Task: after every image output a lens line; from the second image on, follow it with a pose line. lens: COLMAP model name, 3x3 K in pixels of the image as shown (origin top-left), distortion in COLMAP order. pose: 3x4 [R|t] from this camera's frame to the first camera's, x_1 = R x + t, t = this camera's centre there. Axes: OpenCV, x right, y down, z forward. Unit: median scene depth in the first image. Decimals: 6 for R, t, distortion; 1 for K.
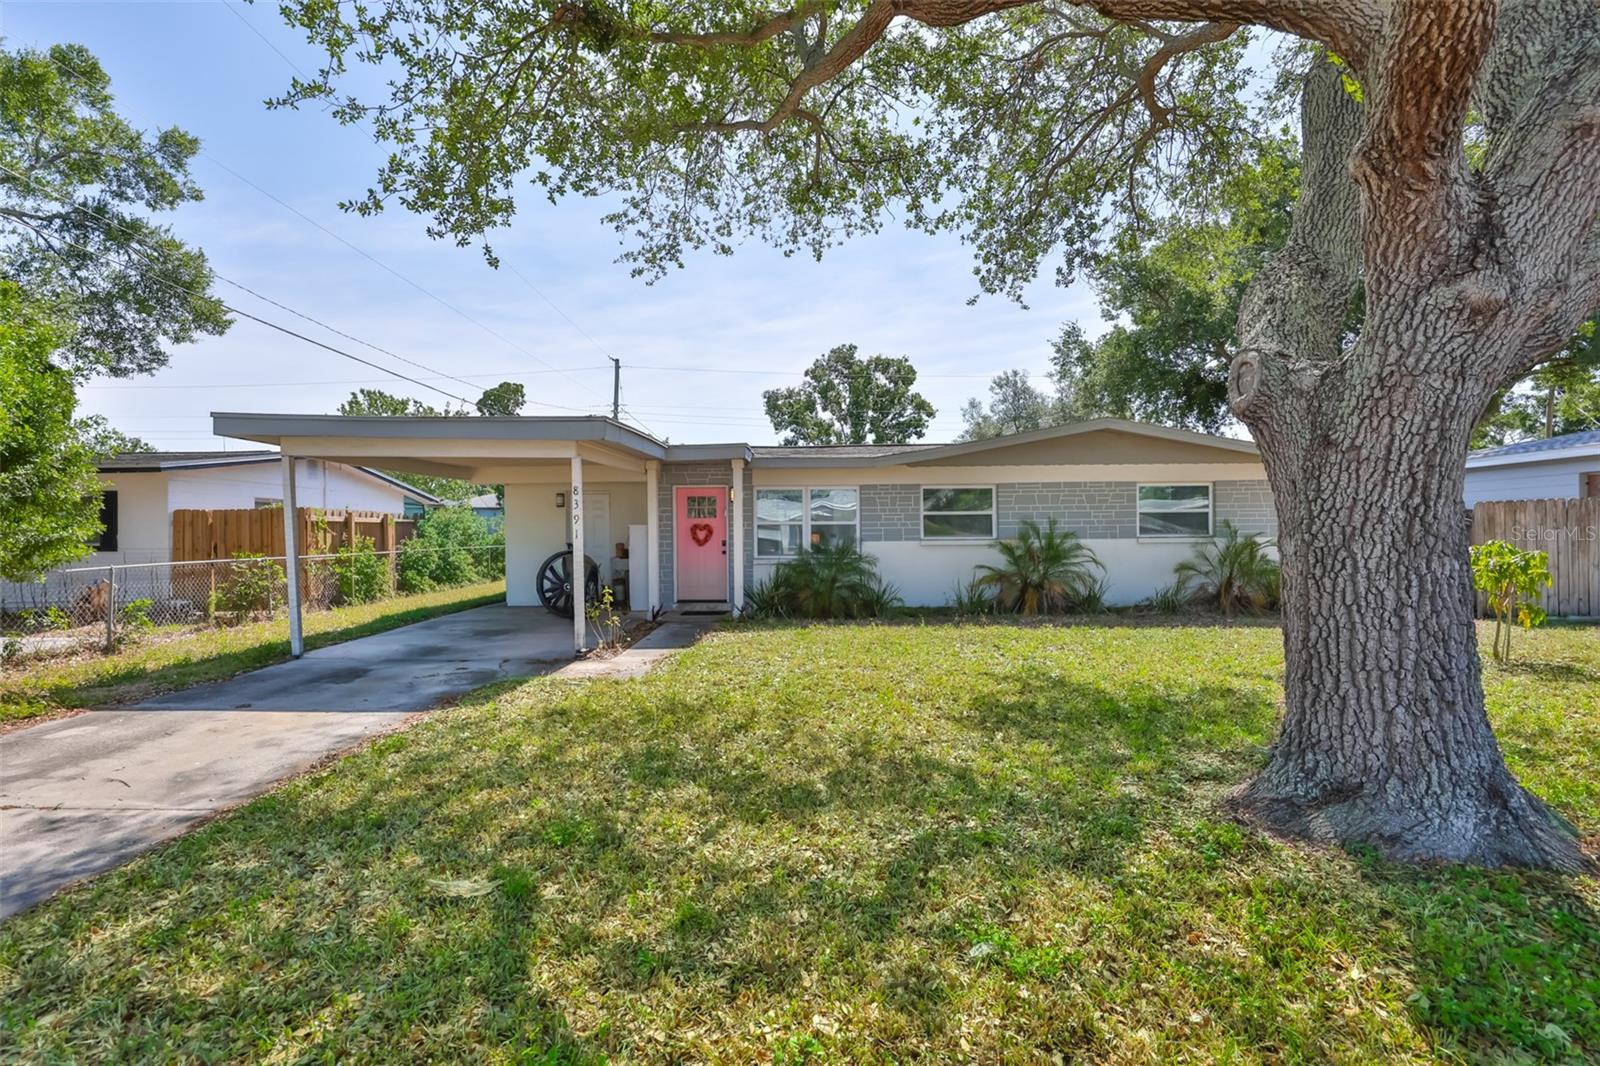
lens RADIAL K [[741.7, 0, 800.0], [0, 741.7, 533.0], [0, 0, 1]] dist [-0.000627, -0.000143]
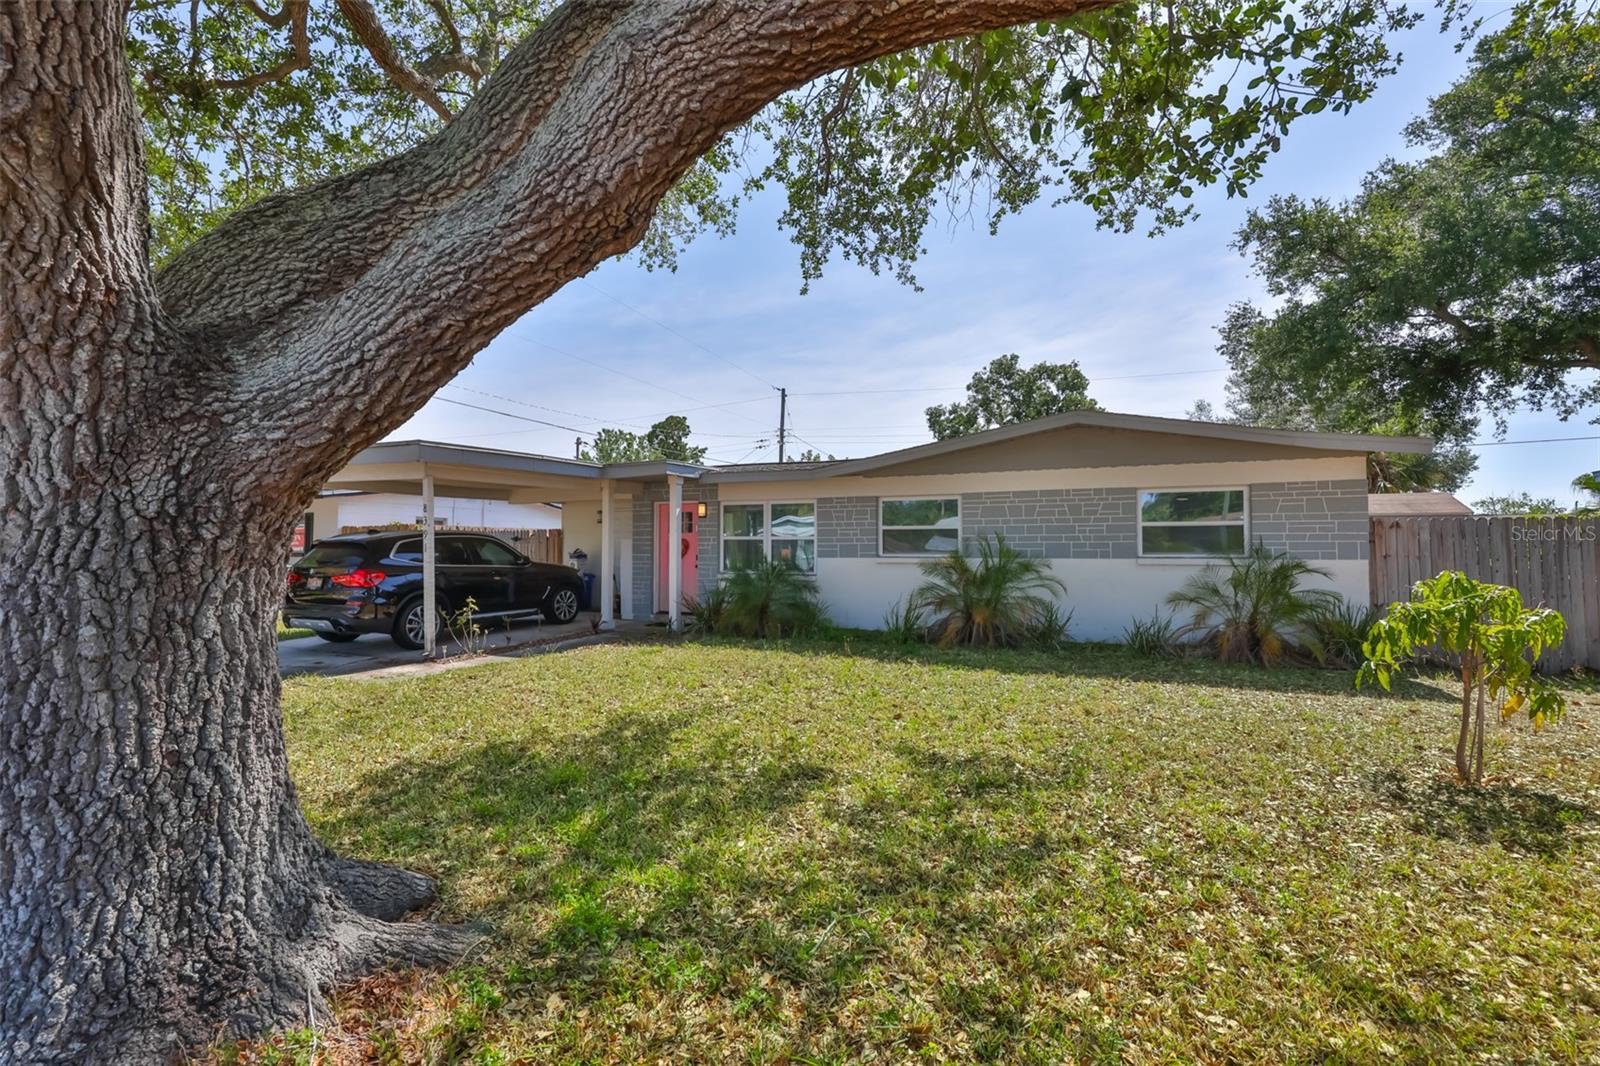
lens RADIAL K [[683.3, 0, 801.7], [0, 683.3, 527.7], [0, 0, 1]] dist [-0.000043, -0.000191]
pose [[0.926326, -0.002950, -0.376712, 0.387878], [-0.006927, 0.999667, -0.024862, -0.004903], [0.376660, 0.025640, 0.925997, 0.178075]]
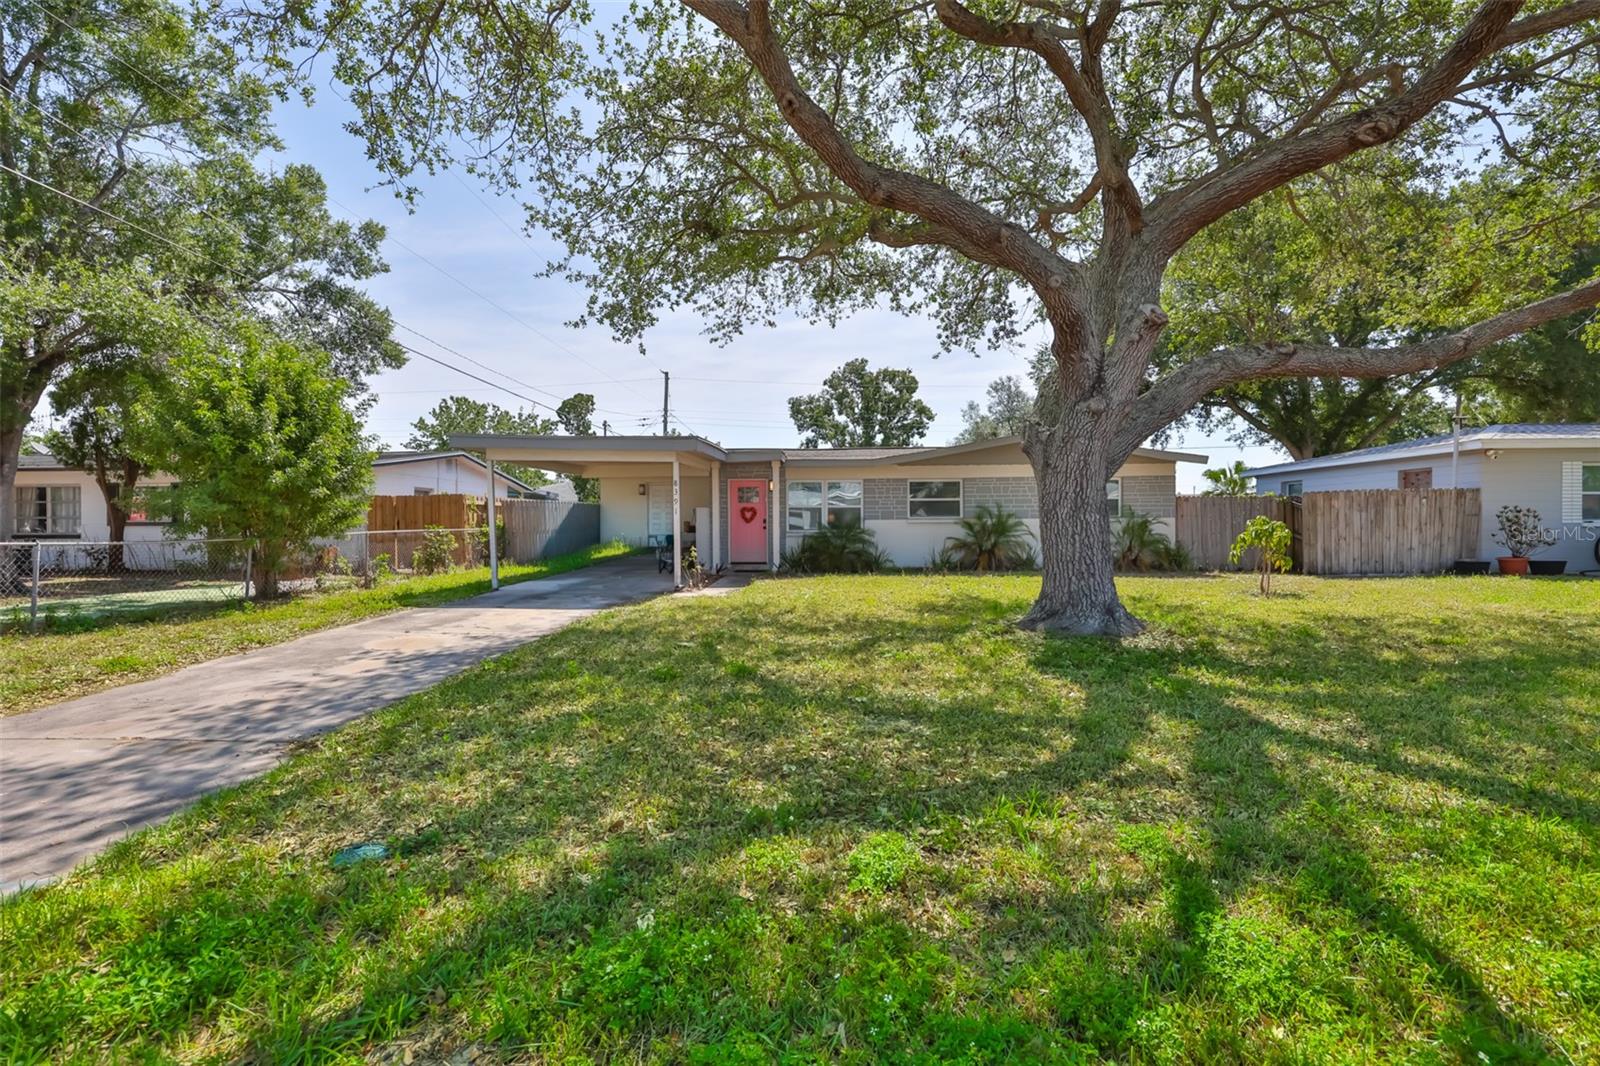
lens RADIAL K [[693.3, 0, 807.8], [0, 693.3, 537.1], [0, 0, 1]] dist [0.002703, 0.000083]
pose [[0.999873, 0.003546, -0.015526, -0.001838], [-0.003197, 0.999743, 0.022445, 0.014203], [0.015601, -0.022392, 0.999628, -0.287434]]
